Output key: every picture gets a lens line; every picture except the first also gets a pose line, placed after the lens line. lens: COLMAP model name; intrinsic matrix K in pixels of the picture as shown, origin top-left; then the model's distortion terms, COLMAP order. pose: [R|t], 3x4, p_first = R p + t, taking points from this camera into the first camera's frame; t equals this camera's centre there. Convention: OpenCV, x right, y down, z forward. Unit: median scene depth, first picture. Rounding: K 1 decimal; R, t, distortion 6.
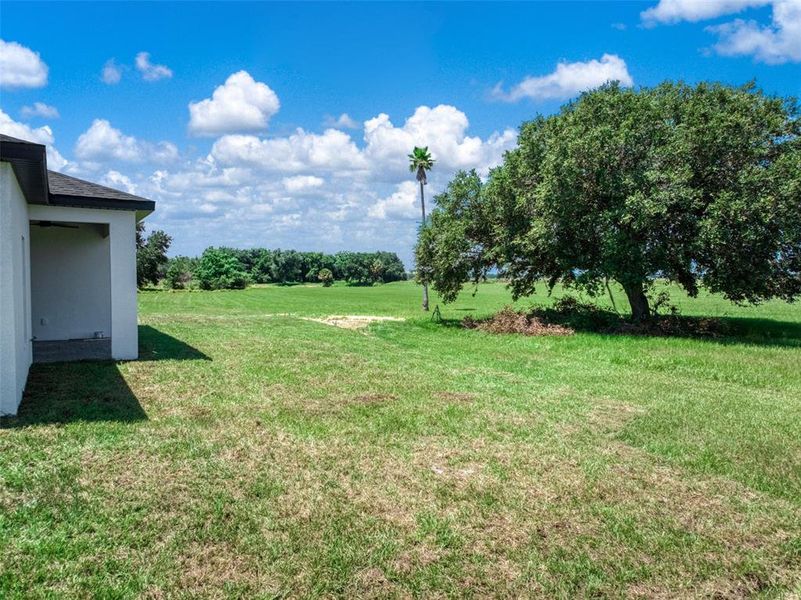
lens RADIAL K [[542.8, 0, 400.5], [0, 542.8, 300.0], [0, 0, 1]] dist [0.004216, 0.000877]
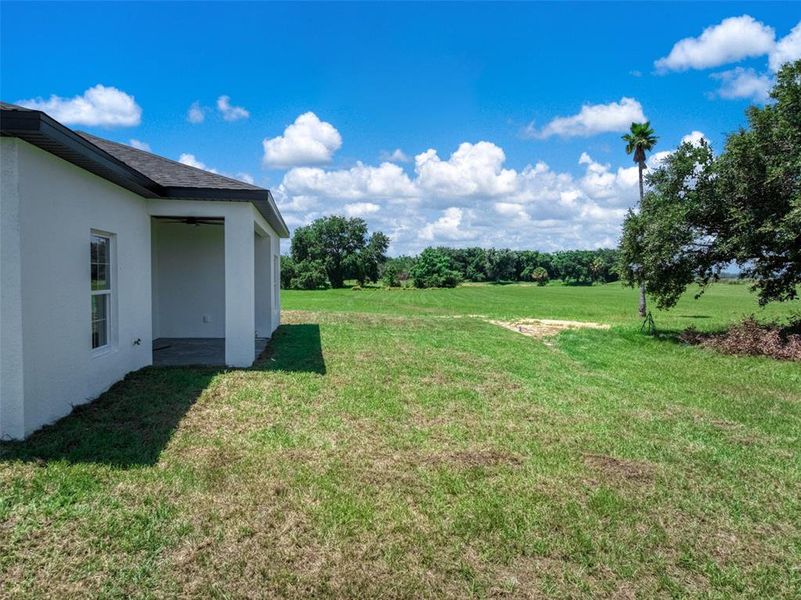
lens RADIAL K [[542.8, 0, 400.5], [0, 542.8, 300.0], [0, 0, 1]] dist [0.004216, 0.000877]
pose [[0.922863, 0.021070, -0.384552, 0.034881], [-0.020191, 0.999776, 0.006323, -0.005230], [0.384599, 0.001929, 0.923082, 0.109437]]
